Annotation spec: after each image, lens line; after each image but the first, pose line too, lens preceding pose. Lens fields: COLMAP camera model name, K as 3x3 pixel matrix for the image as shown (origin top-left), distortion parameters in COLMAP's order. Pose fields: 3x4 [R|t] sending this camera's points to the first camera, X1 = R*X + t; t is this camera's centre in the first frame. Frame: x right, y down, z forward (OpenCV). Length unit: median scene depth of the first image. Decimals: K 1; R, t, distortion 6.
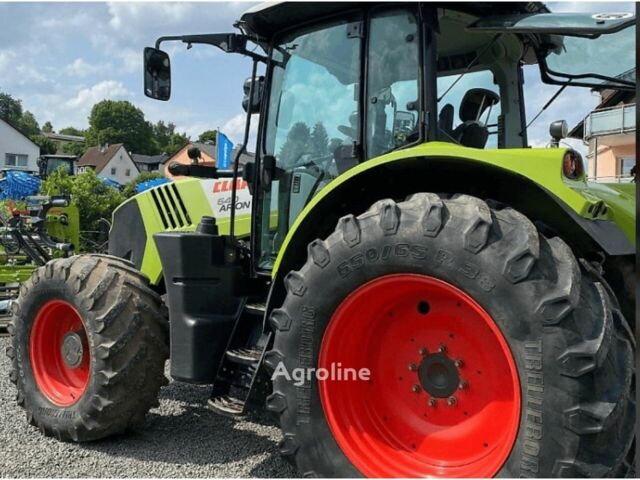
lens RADIAL K [[640.2, 0, 320.0], [0, 640.2, 240.0], [0, 0, 1]] dist [-0.001905, -0.014861]
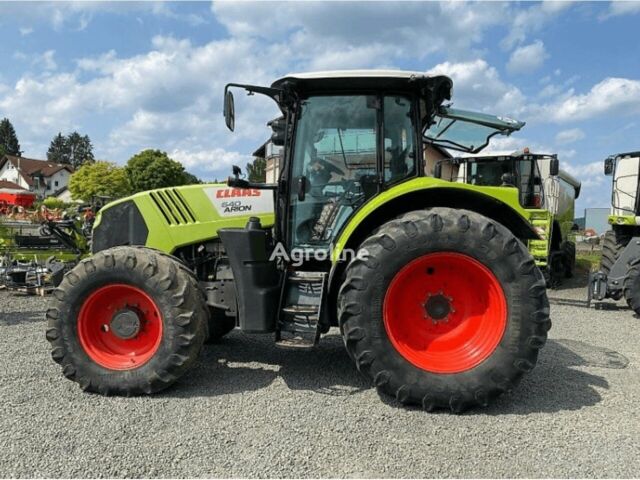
lens RADIAL K [[473.4, 0, 322.1], [0, 473.4, 253.0], [0, 0, 1]] dist [0.058977, -0.124503]
pose [[0.835027, -0.035467, 0.549065, -0.631695], [0.003813, 0.998269, 0.058683, -0.018436], [-0.550196, -0.046908, 0.833717, 0.040241]]
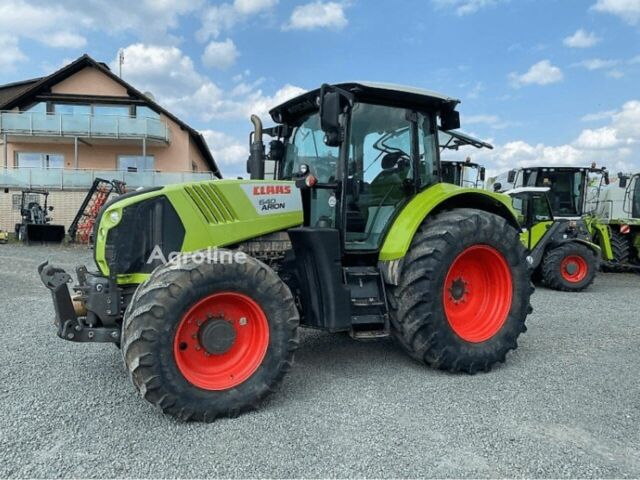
lens RADIAL K [[477.3, 0, 315.1], [0, 477.3, 243.3], [0, 0, 1]] dist [0.064743, -0.078741]
pose [[0.418509, -0.055939, 0.906488, -1.166202], [0.001721, 0.998148, 0.060800, -0.041083], [-0.908211, -0.023886, 0.417830, 0.571785]]
